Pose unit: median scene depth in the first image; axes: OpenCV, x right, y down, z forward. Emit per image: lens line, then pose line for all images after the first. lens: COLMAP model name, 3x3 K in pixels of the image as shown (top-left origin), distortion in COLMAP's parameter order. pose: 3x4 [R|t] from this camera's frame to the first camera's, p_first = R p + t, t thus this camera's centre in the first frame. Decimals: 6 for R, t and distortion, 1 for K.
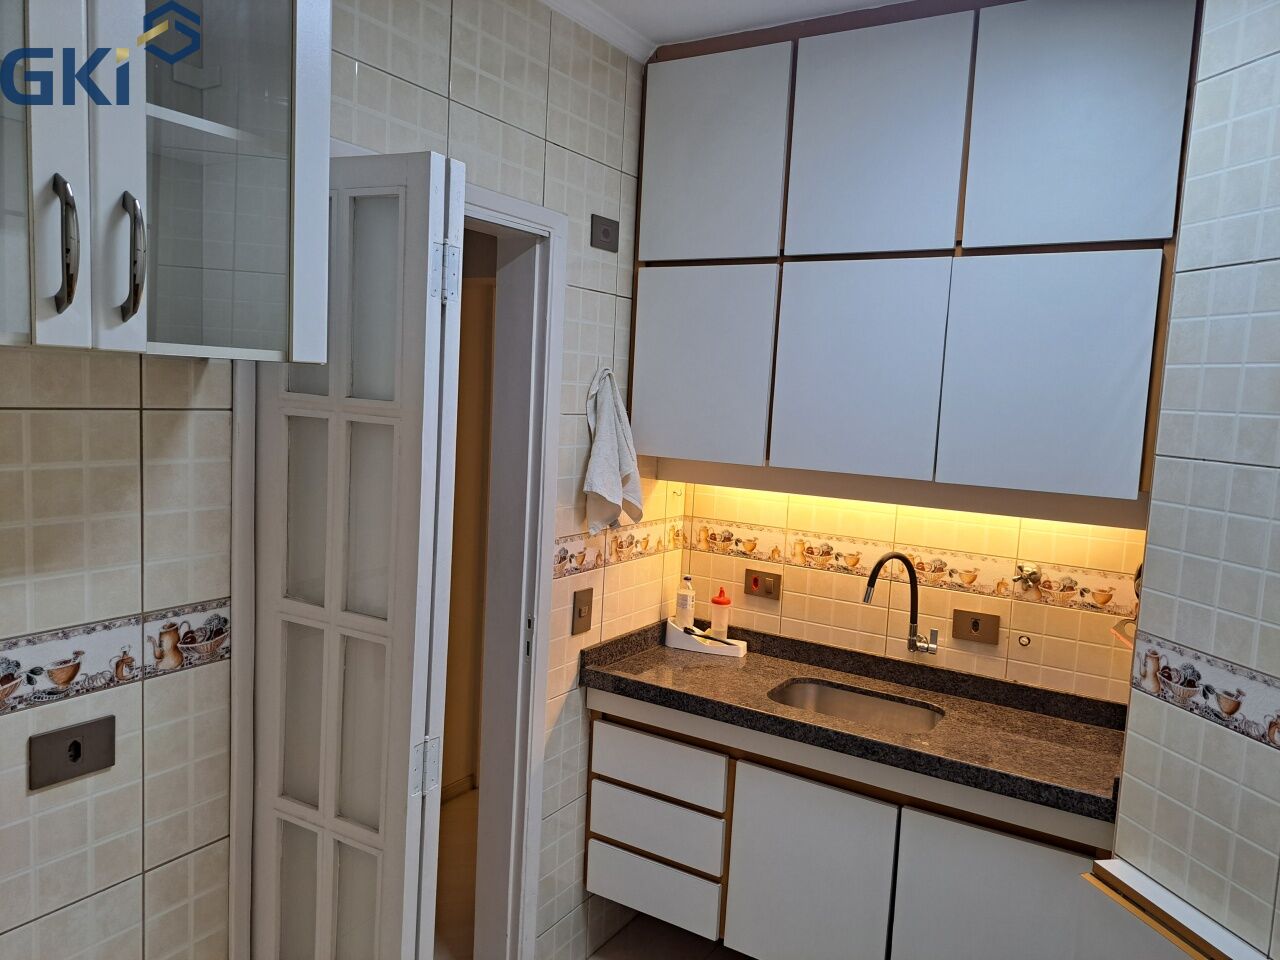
lens RADIAL K [[931.5, 0, 655.1], [0, 931.5, 484.5], [0, 0, 1]] dist [0.118244, -0.172243]
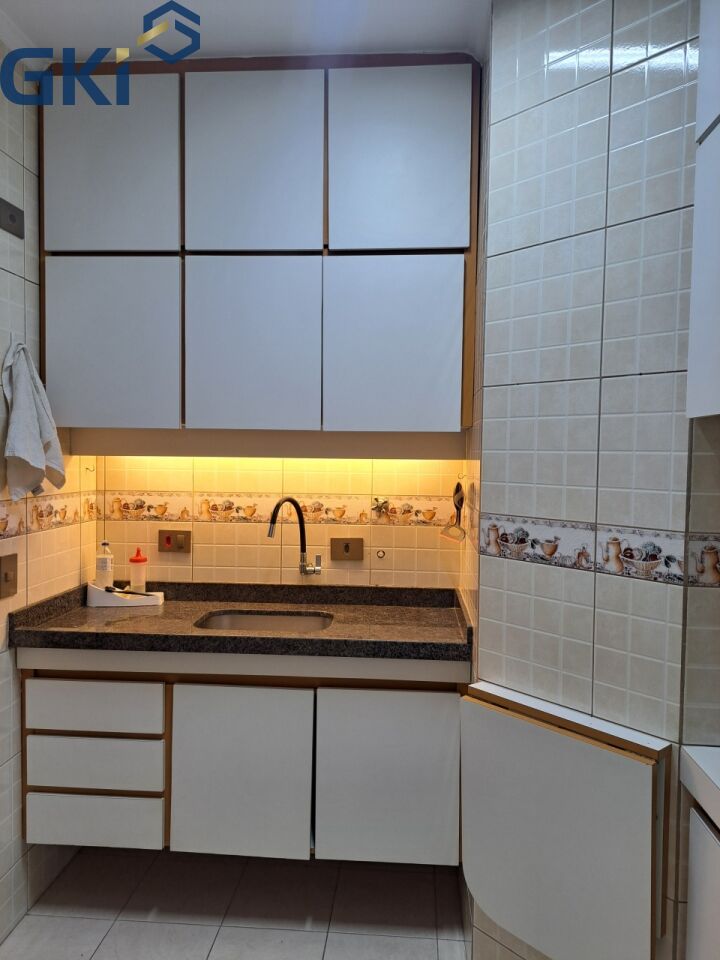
lens RADIAL K [[694.1, 0, 364.4], [0, 694.1, 484.3], [0, 0, 1]] dist [0.093829, -0.102492]
pose [[0.888576, -0.057782, 0.455076, -0.079787], [0.080159, 0.996330, -0.030012, 0.092471], [-0.451672, 0.063147, 0.889947, 0.114161]]
